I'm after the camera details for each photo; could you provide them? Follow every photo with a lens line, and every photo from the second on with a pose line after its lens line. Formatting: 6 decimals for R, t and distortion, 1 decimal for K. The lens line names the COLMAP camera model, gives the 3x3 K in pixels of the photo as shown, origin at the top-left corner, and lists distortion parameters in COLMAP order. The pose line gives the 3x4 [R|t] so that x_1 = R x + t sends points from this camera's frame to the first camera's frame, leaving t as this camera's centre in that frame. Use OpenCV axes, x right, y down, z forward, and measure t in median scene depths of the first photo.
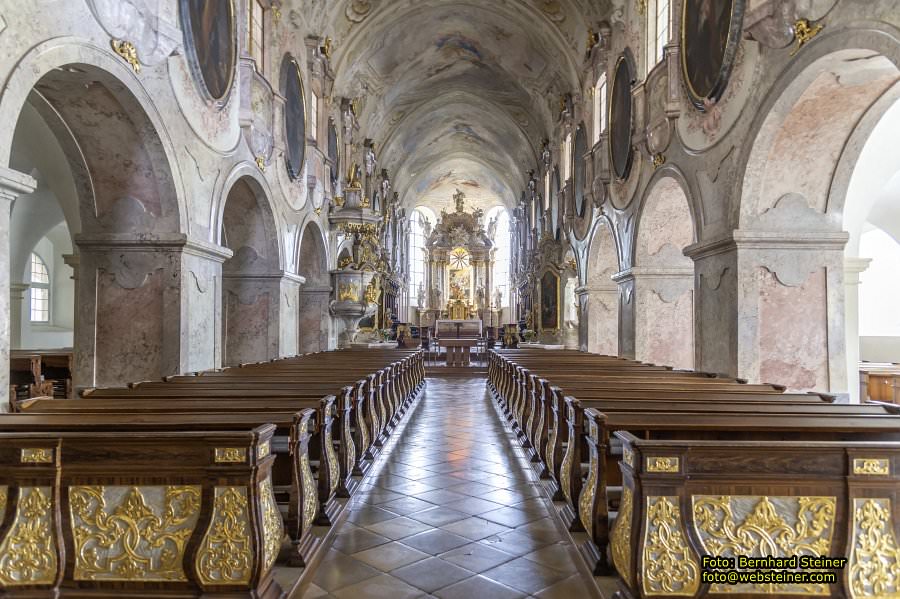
lens RADIAL K [[620.2, 0, 453.4], [0, 620.2, 297.9], [0, 0, 1]] dist [0.014491, -0.004846]
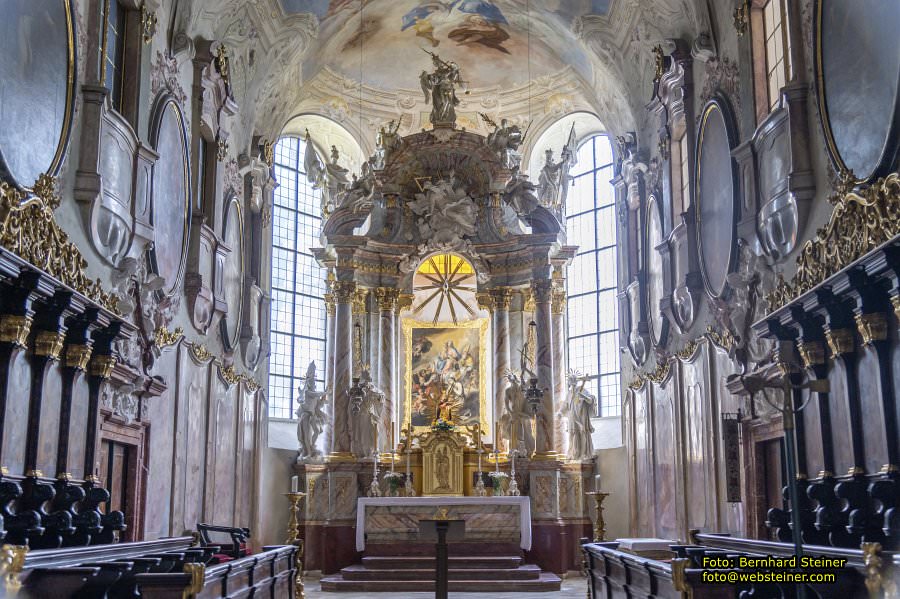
lens RADIAL K [[1056.8, 0, 478.1], [0, 1056.8, 310.6], [0, 0, 1]] dist [0.073895, 0.000000]
pose [[0.999387, -0.006927, 0.034312, 0.008381], [0.012524, 0.986096, -0.165703, 0.031176], [-0.032688, 0.166031, 0.985579, 0.513676]]
